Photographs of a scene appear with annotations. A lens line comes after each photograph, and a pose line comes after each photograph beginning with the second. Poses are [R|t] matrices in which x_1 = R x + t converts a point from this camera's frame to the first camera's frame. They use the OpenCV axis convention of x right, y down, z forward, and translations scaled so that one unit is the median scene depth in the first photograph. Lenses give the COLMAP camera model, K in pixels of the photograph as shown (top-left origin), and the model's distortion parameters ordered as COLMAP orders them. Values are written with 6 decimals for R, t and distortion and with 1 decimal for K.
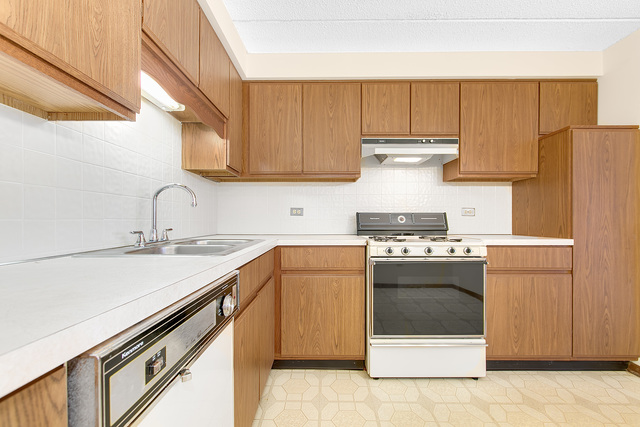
lens RADIAL K [[285.2, 0, 321.3], [0, 285.2, 220.5], [0, 0, 1]] dist [-0.000708, -0.000599]
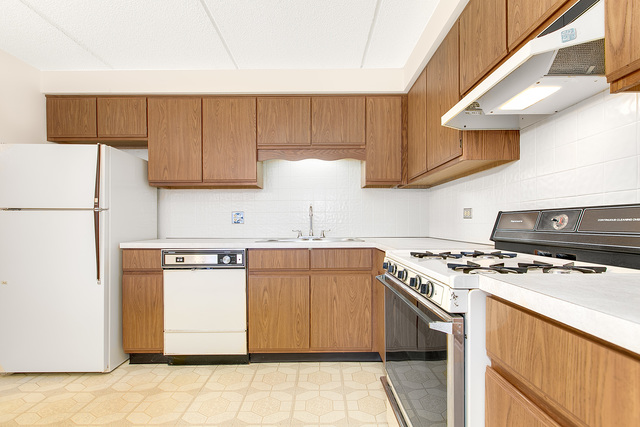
lens RADIAL K [[287.8, 0, 319.0], [0, 287.8, 225.4], [0, 0, 1]] dist [0.001206, 0.000046]
pose [[0.009011, 0.004393, -0.999950, 0.940111], [0.001068, 0.999990, 0.004403, -0.002396], [0.999959, -0.001108, 0.009006, 0.767566]]
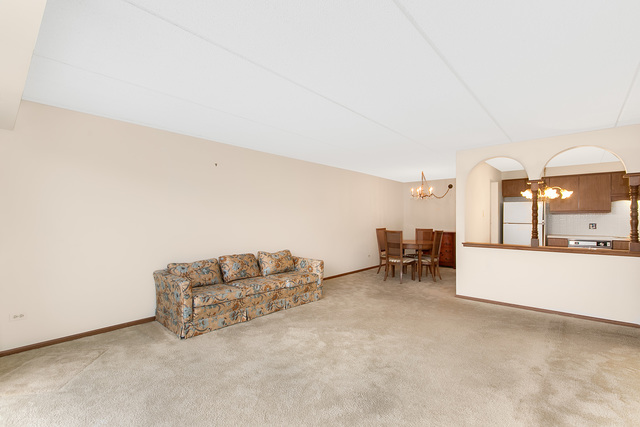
lens RADIAL K [[293.3, 0, 330.4], [0, 293.3, 216.1], [0, 0, 1]] dist [0.001951, 0.000345]
pose [[-0.651386, -0.005361, -0.758727, 3.641849], [-0.002487, 0.999985, -0.004931, -0.116442], [0.758742, -0.001326, -0.651390, 0.294366]]
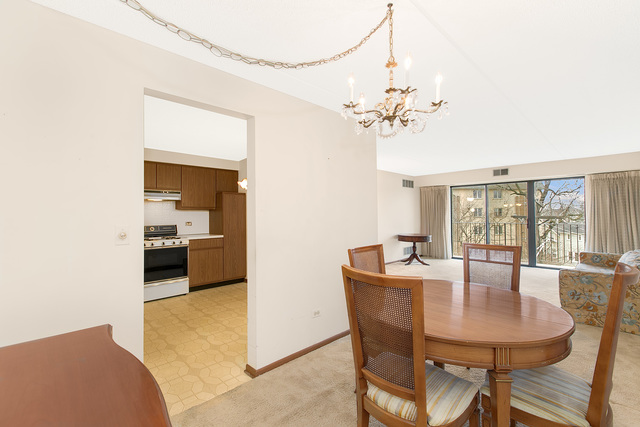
lens RADIAL K [[284.1, 0, 315.5], [0, 284.1, 210.4], [0, 0, 1]] dist [0.002248, 0.000008]
pose [[0.726315, 0.002194, 0.687359, -0.309808], [0.011201, 0.999824, -0.015027, -0.113725], [-0.687271, 0.018613, 0.726163, -1.500604]]
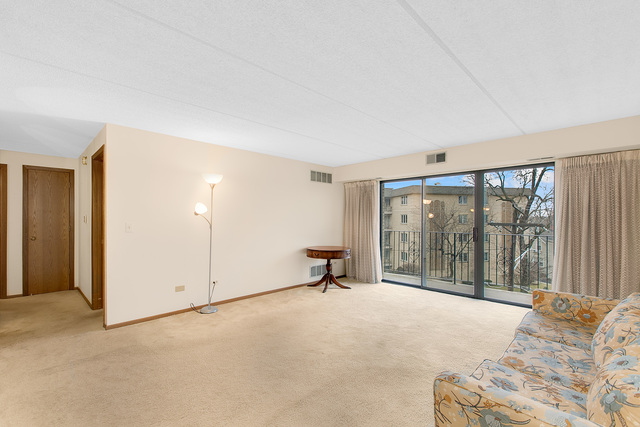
lens RADIAL K [[286.8, 0, 318.3], [0, 286.8, 219.0], [0, 0, 1]] dist [0.001929, 0.000048]
pose [[0.705953, 0.001155, 0.708257, 1.315331], [0.001704, 0.999993, -0.003329, -0.100409], [-0.708256, 0.003557, 0.705946, -1.517621]]
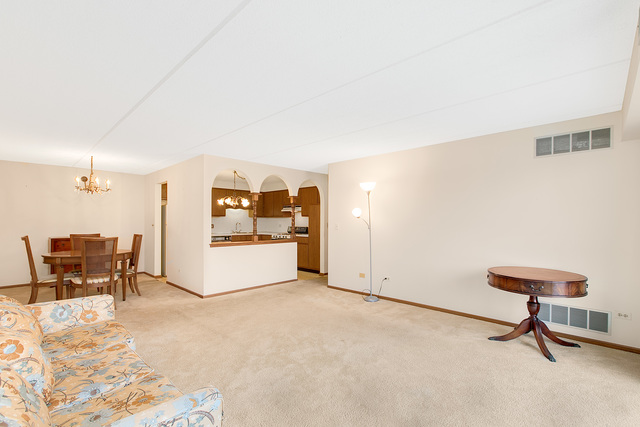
lens RADIAL K [[286.8, 0, 318.3], [0, 286.8, 219.0], [0, 0, 1]] dist [0.001929, 0.000048]
pose [[0.724653, -0.004655, -0.689098, 3.464356], [-0.004802, 0.999919, -0.011805, -0.095431], [0.689097, 0.011864, 0.724572, -1.556482]]
